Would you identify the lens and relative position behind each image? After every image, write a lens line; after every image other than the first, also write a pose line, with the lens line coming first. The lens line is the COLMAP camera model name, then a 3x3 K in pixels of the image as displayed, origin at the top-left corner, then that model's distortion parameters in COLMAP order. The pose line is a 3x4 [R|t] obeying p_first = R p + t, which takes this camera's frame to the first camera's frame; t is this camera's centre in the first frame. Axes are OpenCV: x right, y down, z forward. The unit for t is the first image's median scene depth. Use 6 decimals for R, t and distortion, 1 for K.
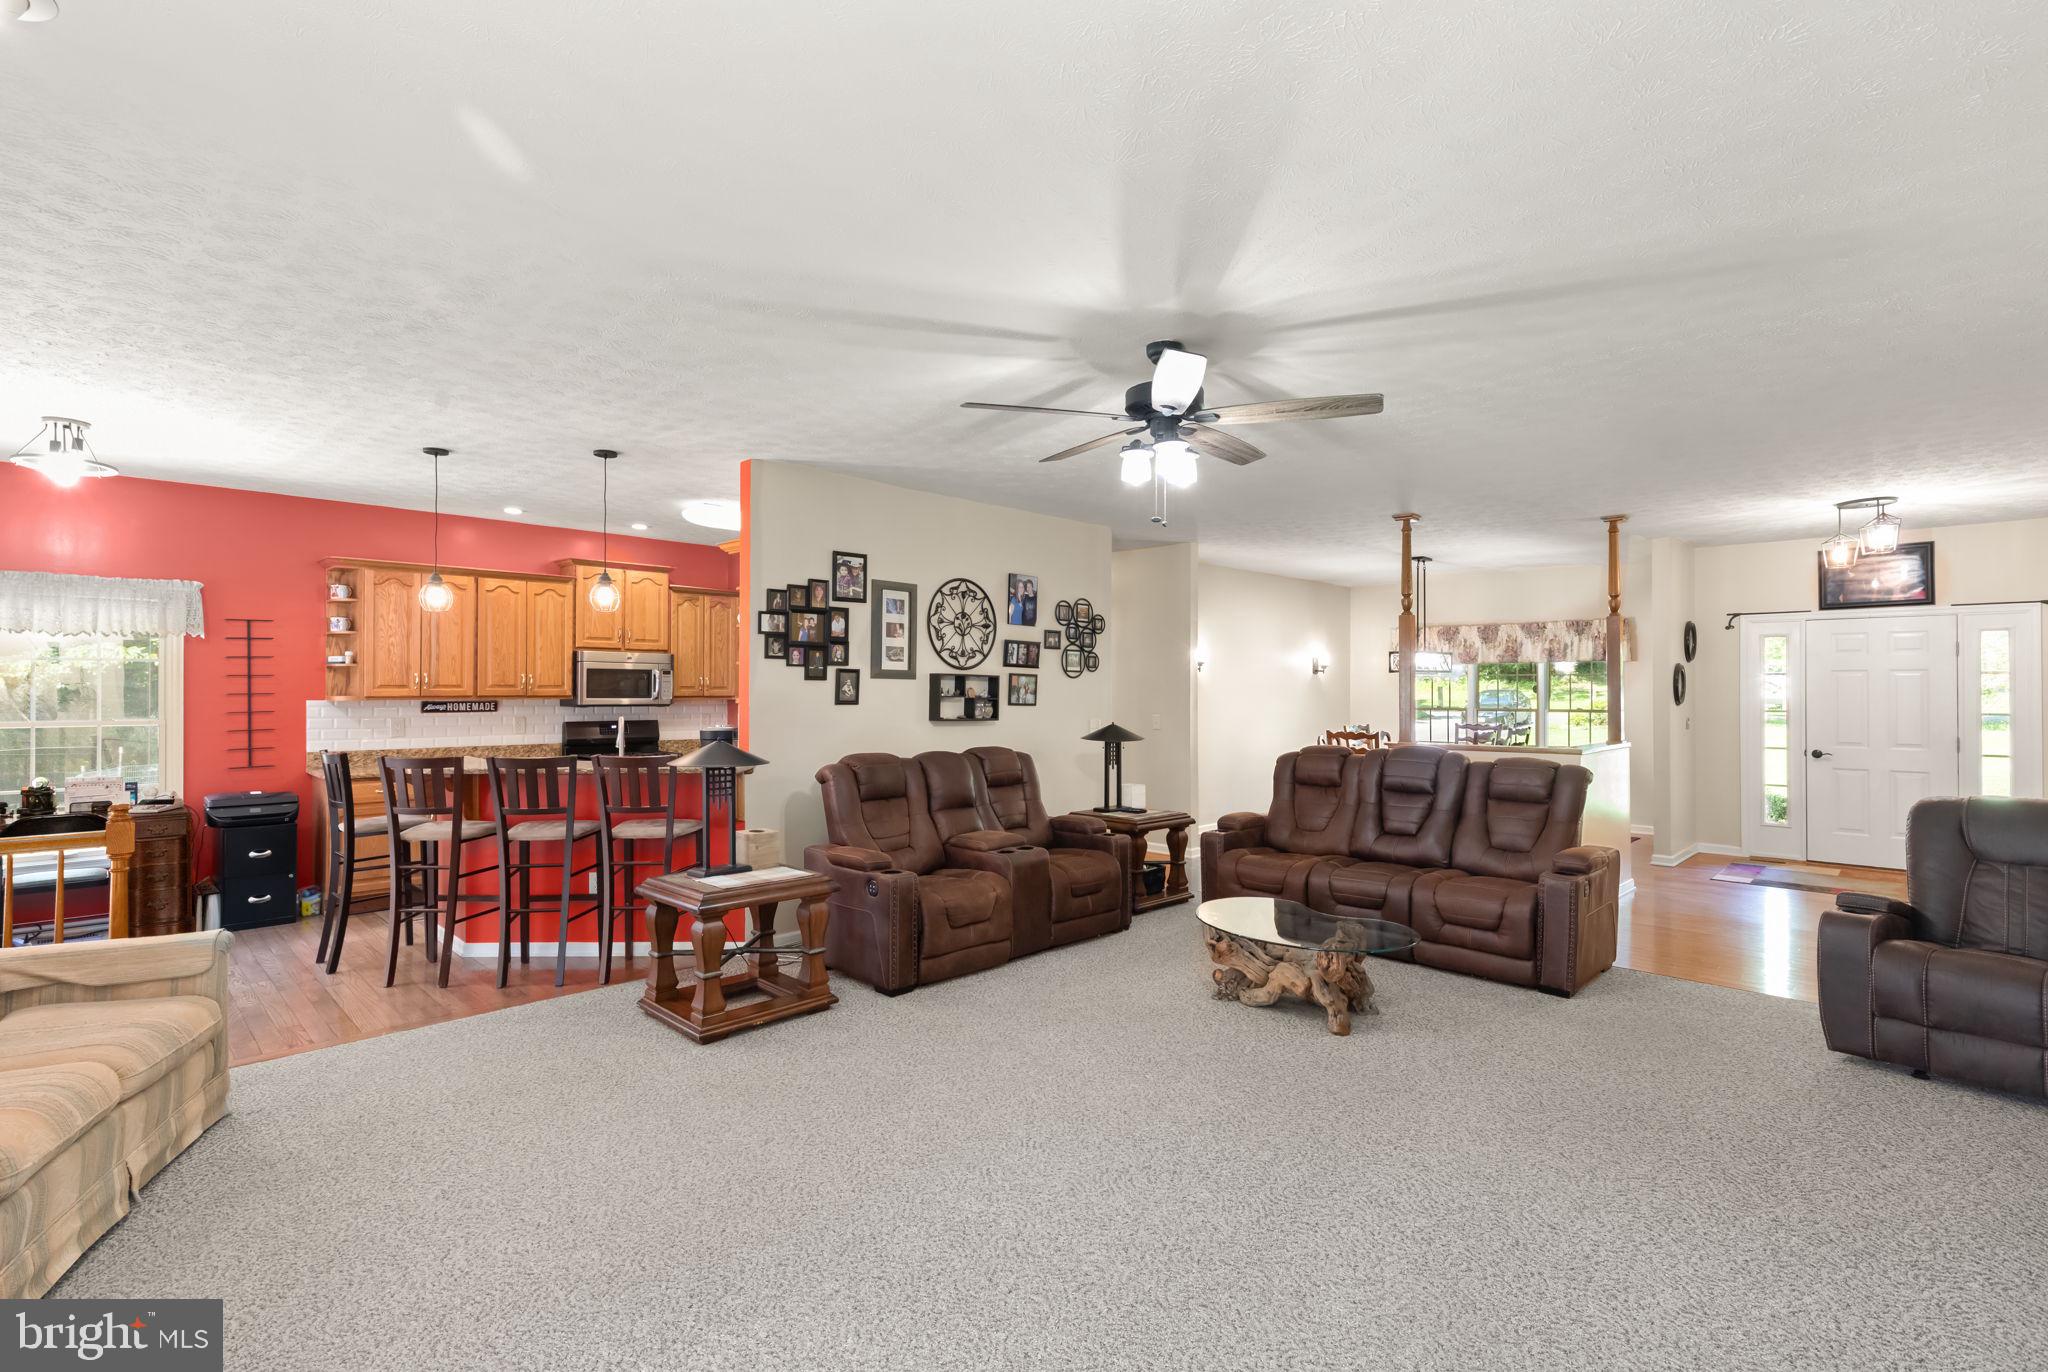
lens RADIAL K [[942.4, 0, 1024.0], [0, 942.4, 686.0], [0, 0, 1]] dist [0.020553, -0.015444]
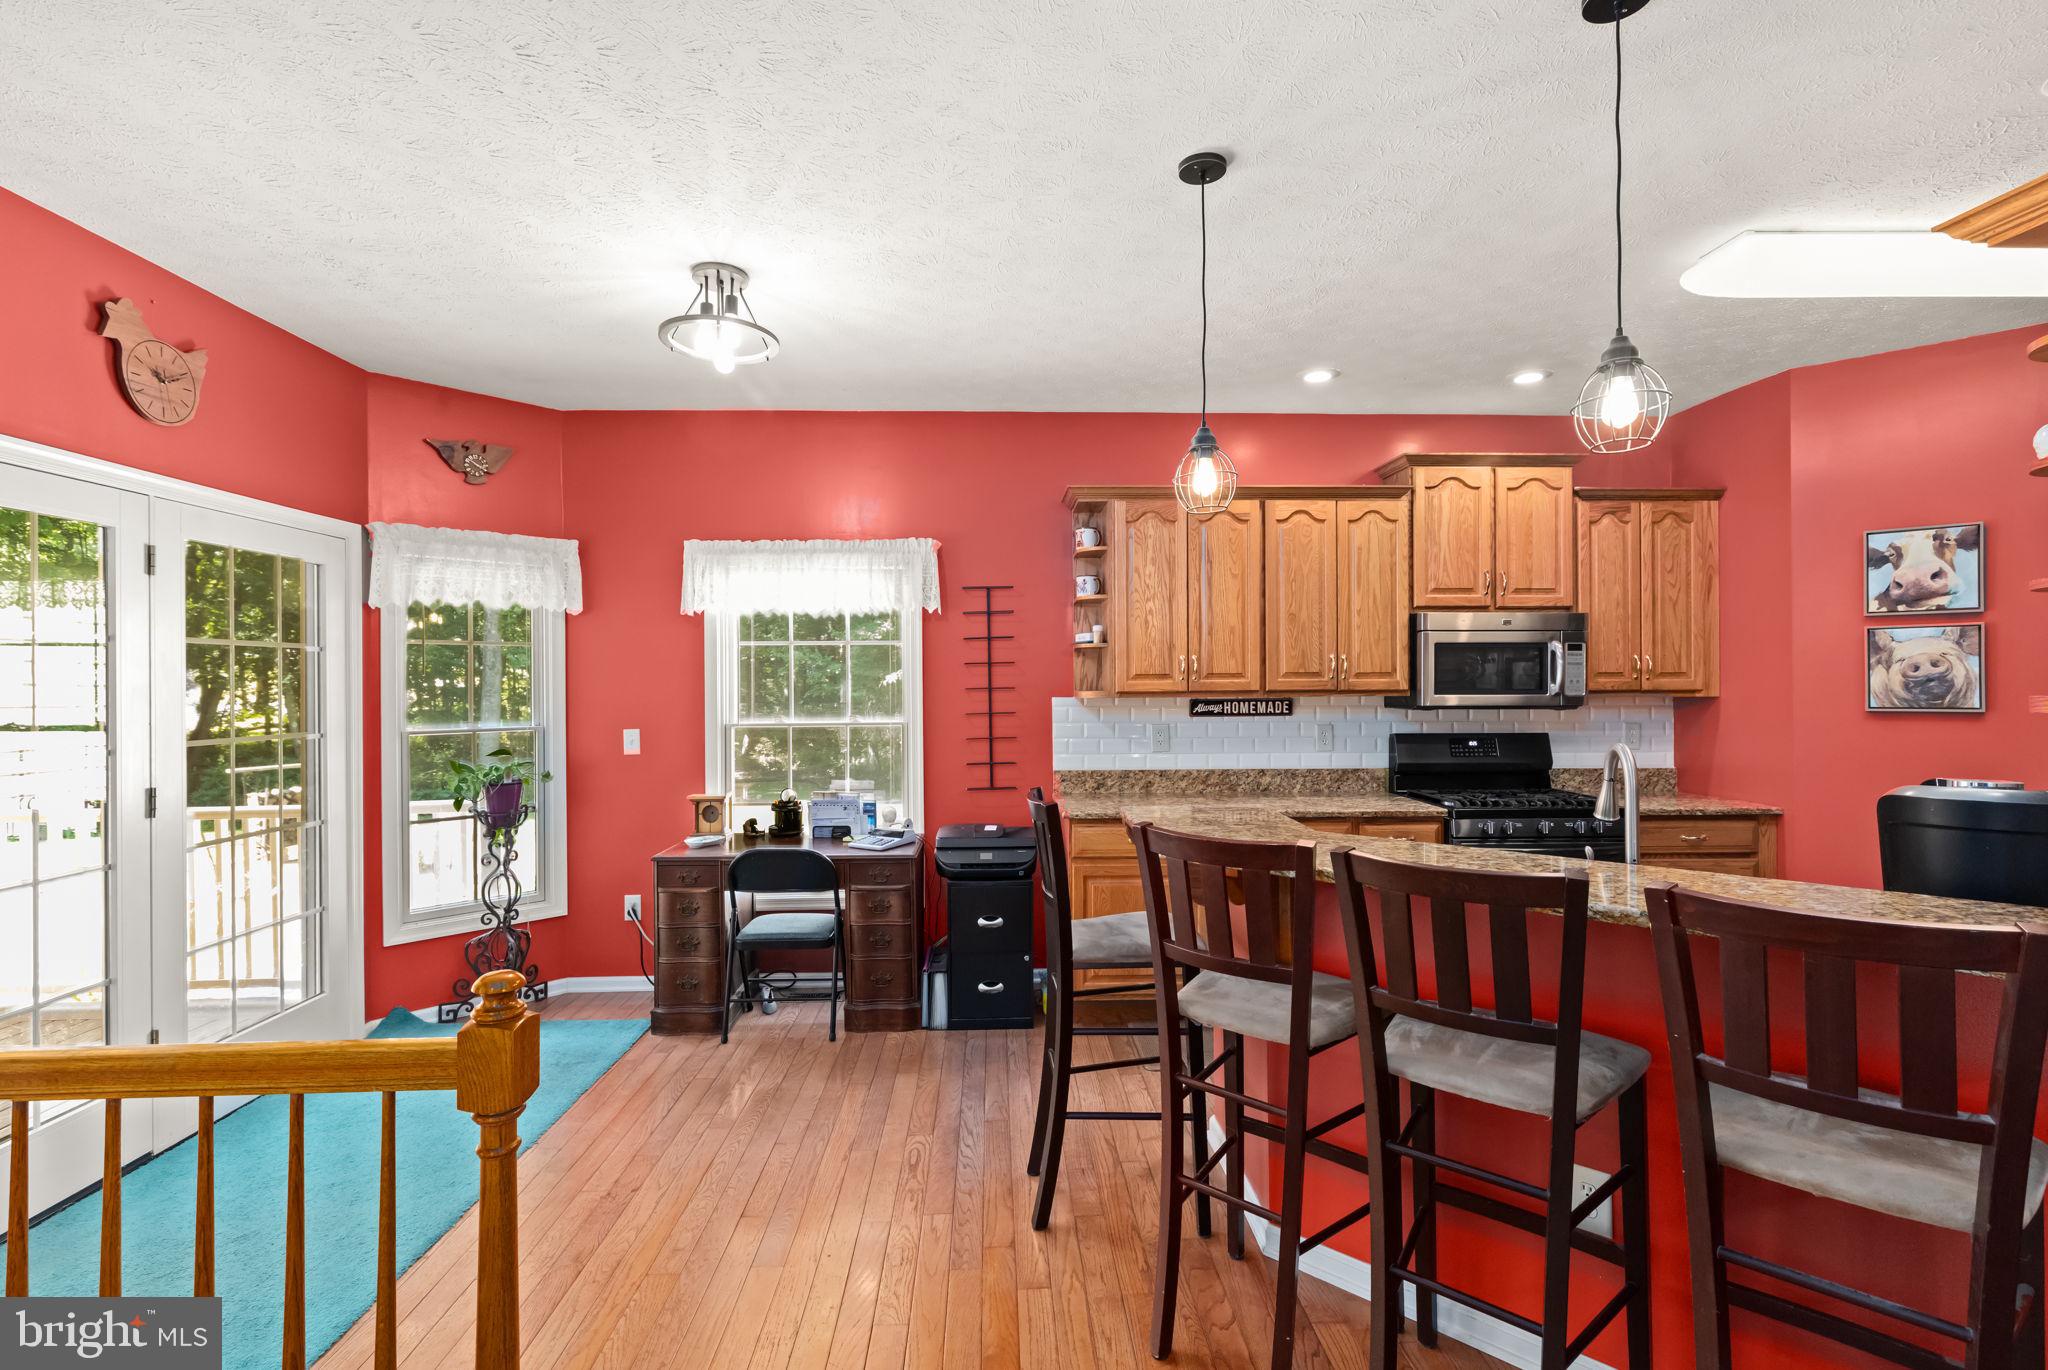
lens RADIAL K [[937.2, 0, 1029.0], [0, 937.2, 683.2], [0, 0, 1]] dist [0.006747, 0.000179]
pose [[0.736565, -0.008678, -0.676311, -0.282253], [0.008731, 0.999956, -0.003323, 0.006371], [0.676310, -0.003457, 0.736609, 0.452285]]
